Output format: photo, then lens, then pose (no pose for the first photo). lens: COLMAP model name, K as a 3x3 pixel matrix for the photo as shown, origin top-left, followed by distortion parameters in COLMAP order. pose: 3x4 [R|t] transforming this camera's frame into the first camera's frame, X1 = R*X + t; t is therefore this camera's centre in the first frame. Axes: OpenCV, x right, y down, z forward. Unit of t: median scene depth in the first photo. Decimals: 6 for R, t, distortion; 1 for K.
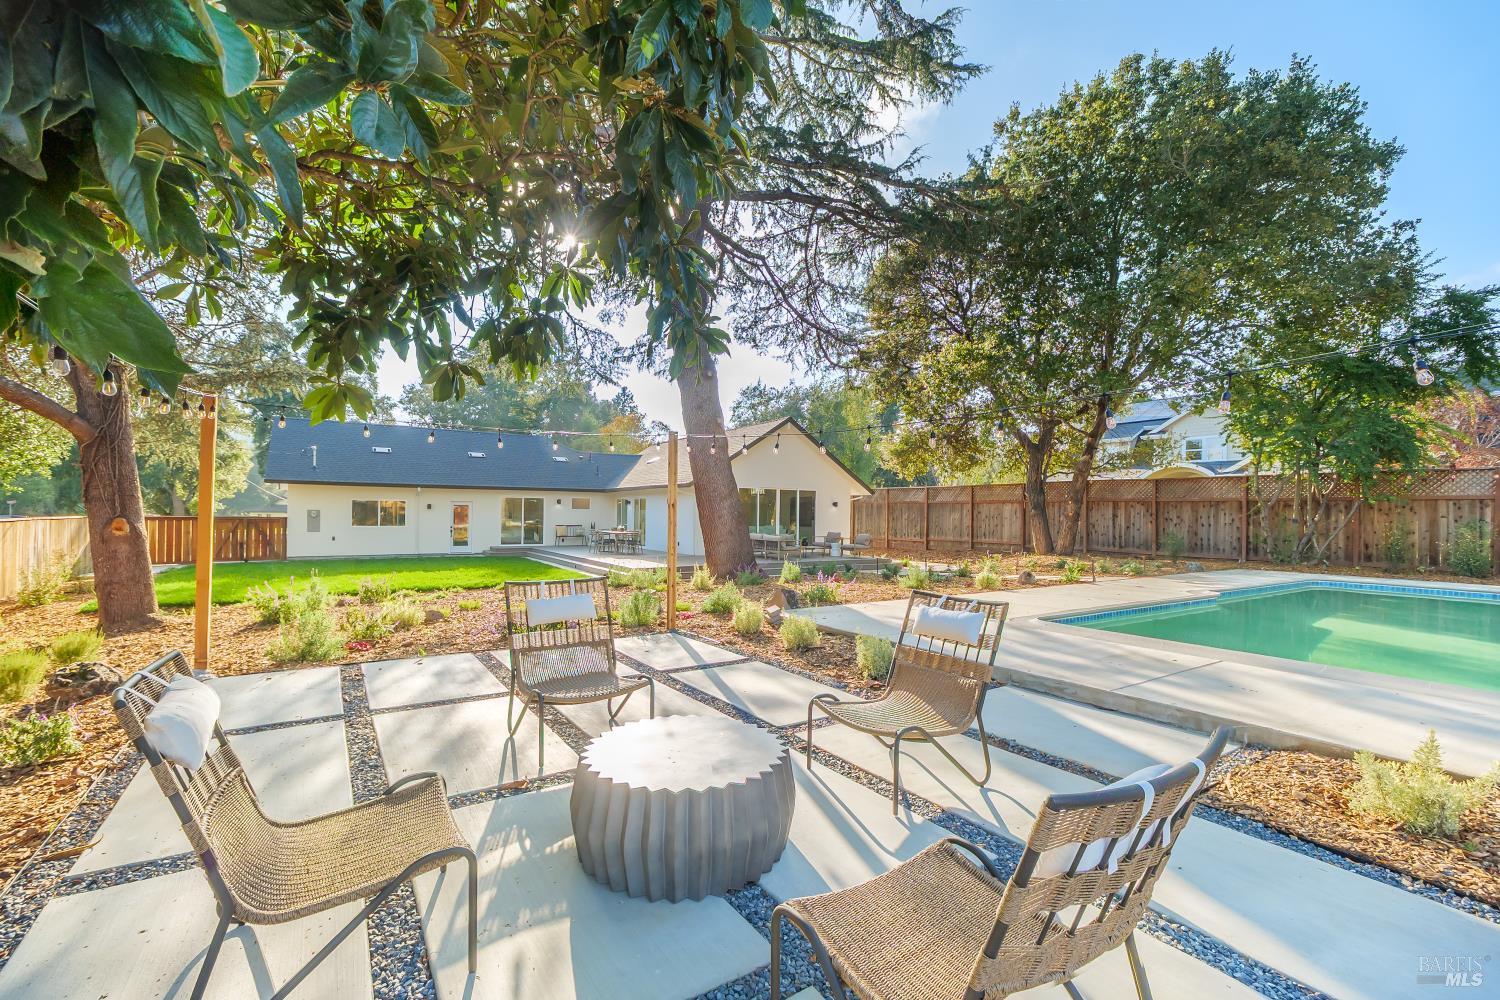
lens RADIAL K [[668.9, 0, 760.2], [0, 668.9, 498.8], [0, 0, 1]] dist [0.001158, -0.001974]
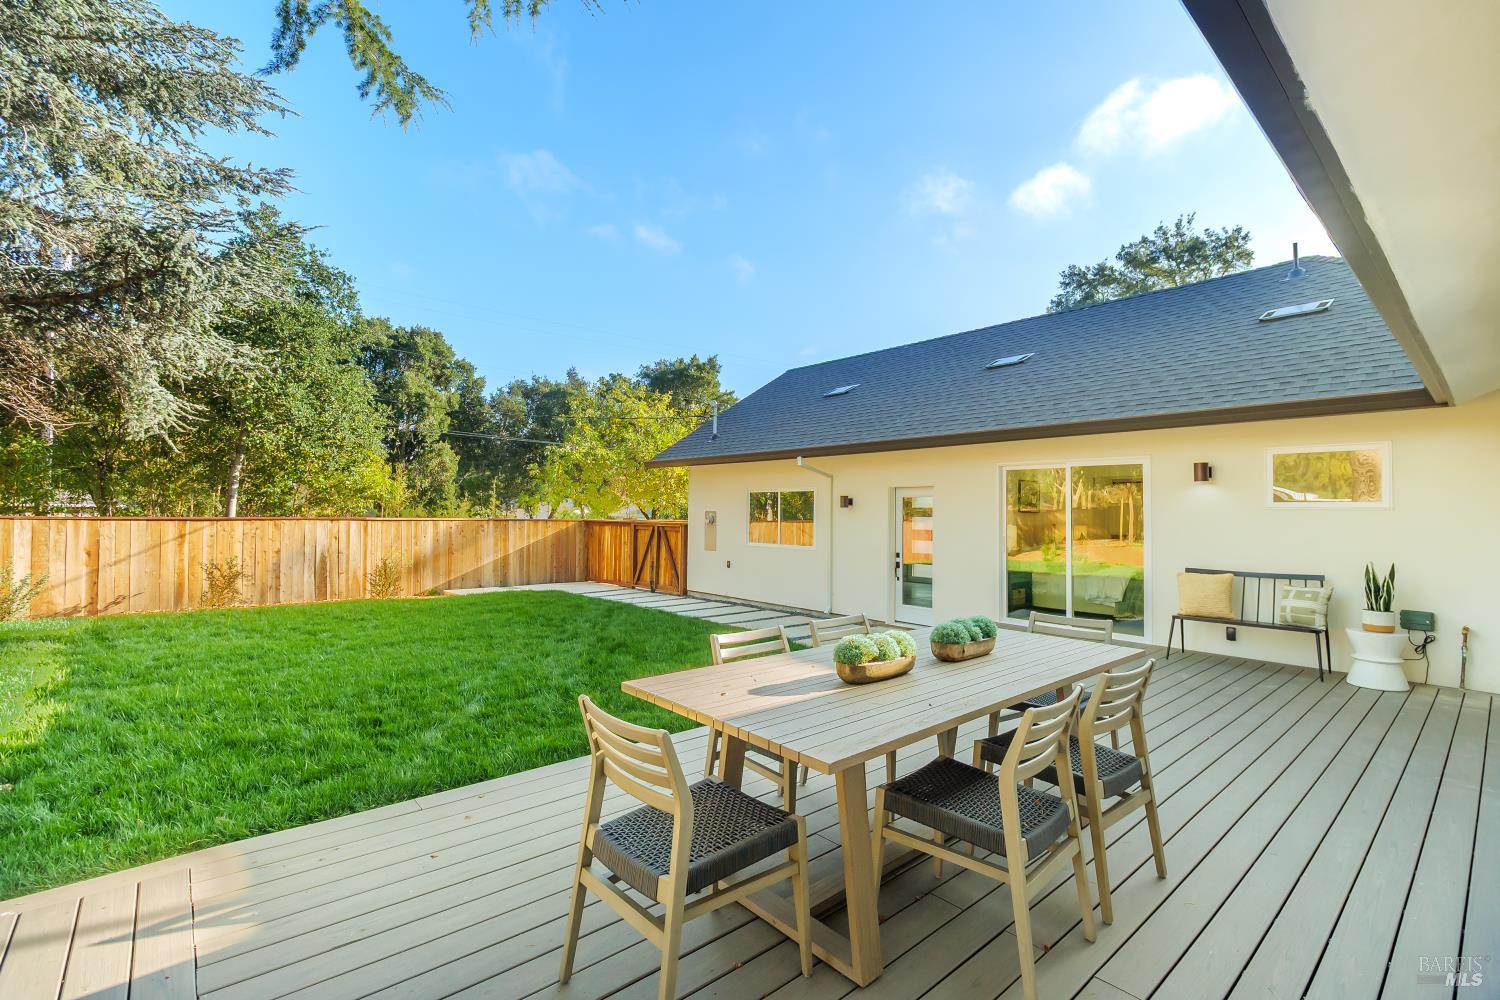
lens RADIAL K [[668.9, 0, 779.1], [0, 668.9, 498.3], [0, 0, 1]] dist [0.001158, -0.001974]
pose [[0.173228, -0.030483, -0.984410, -0.089473], [0.014657, 0.999490, -0.028371, 0.018972], [0.984773, -0.009514, 0.173586, 0.825065]]
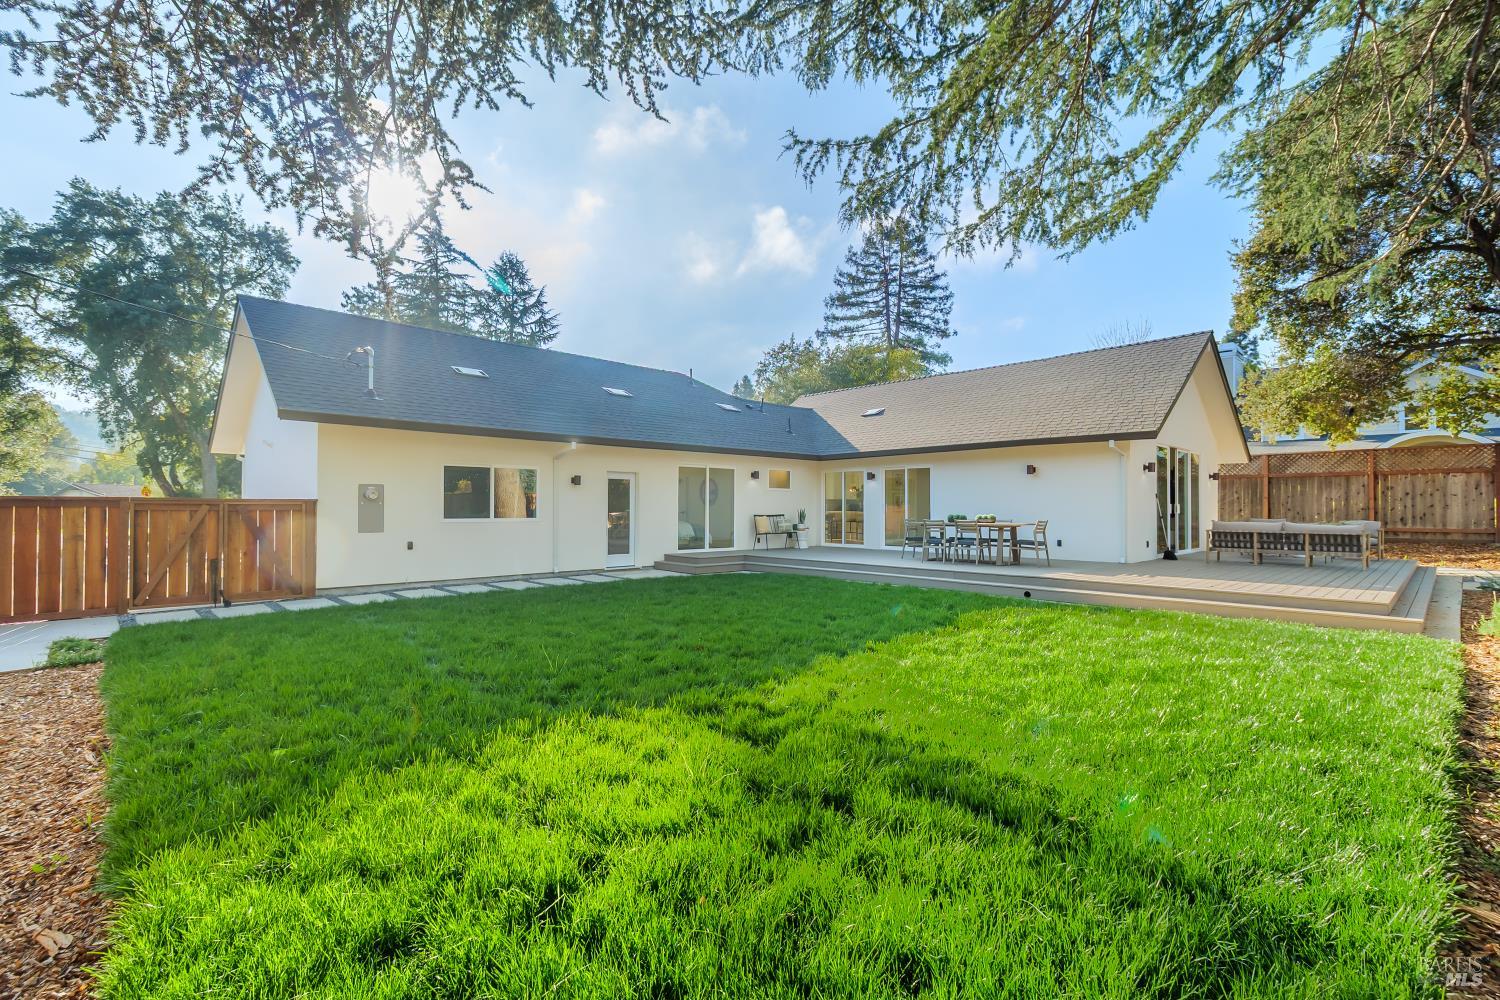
lens RADIAL K [[668.9, 0, 752.1], [0, 668.9, 503.1], [0, 0, 1]] dist [0.001158, -0.001974]
pose [[0.978361, -0.008475, 0.206730, -0.435944], [0.005232, 0.999855, 0.016227, 0.019901], [-0.206837, -0.014795, 0.978264, 0.427209]]
